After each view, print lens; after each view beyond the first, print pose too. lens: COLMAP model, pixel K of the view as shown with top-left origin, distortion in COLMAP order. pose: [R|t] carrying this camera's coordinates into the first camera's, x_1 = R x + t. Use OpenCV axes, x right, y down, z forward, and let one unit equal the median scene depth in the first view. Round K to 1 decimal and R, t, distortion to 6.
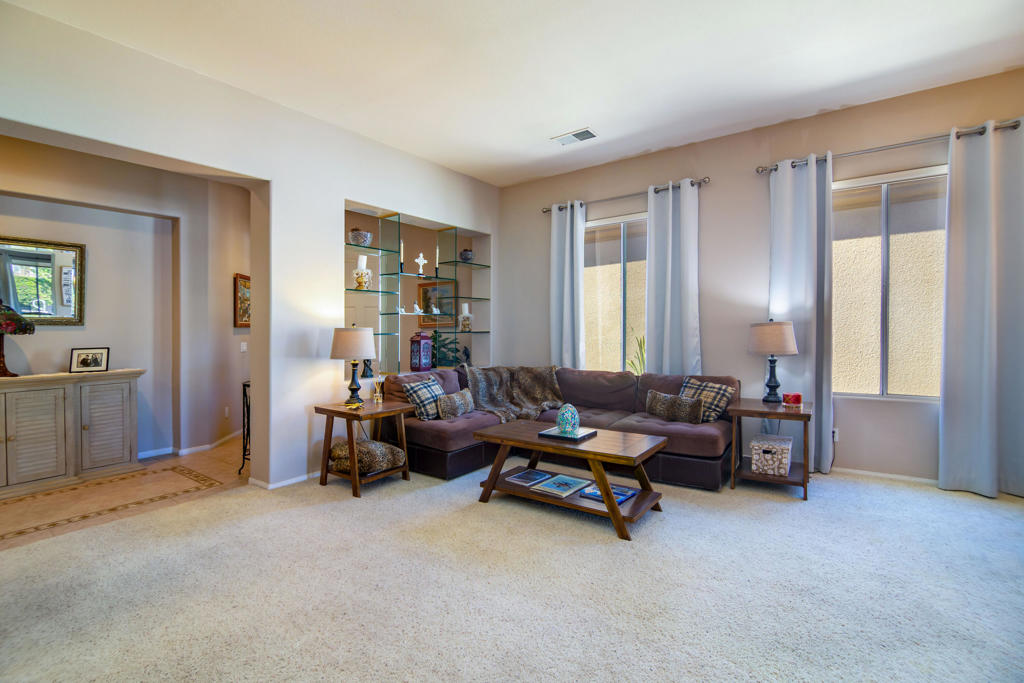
lens RADIAL K [[464.8, 0, 518.1], [0, 464.8, 335.5], [0, 0, 1]] dist [-0.013303, -0.000294]
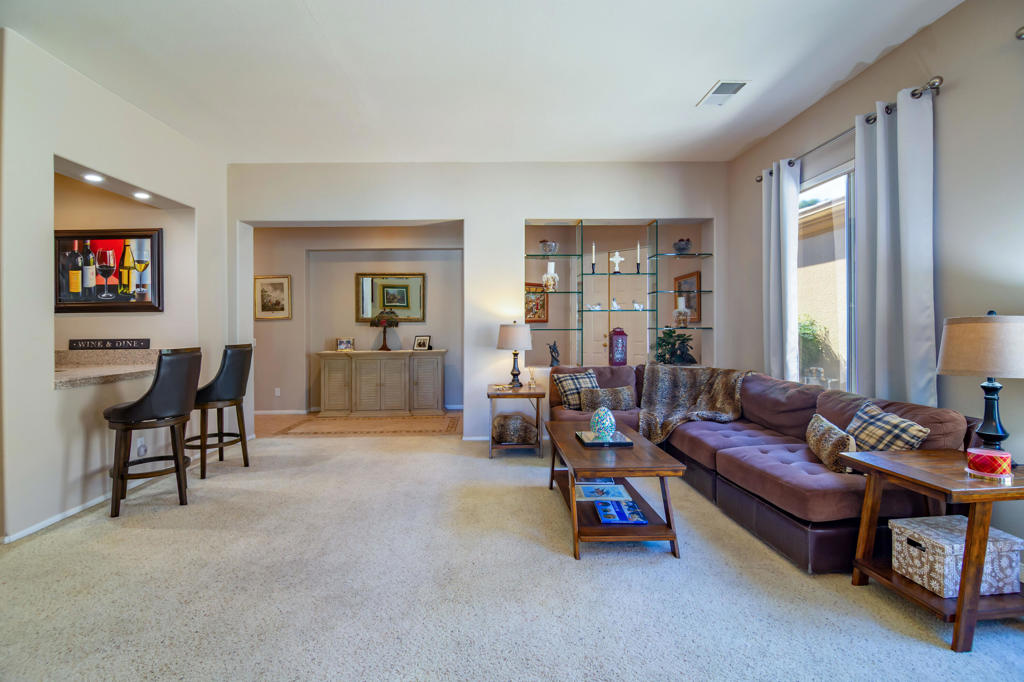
lens RADIAL K [[472.0, 0, 512.8], [0, 472.0, 322.2], [0, 0, 1]] dist [-0.015657, -0.000607]
pose [[0.613896, 0.000231, -0.789387, 0.615666], [-0.009734, 0.999926, -0.007277, -0.012849], [0.789327, 0.012151, 0.613853, 0.221313]]
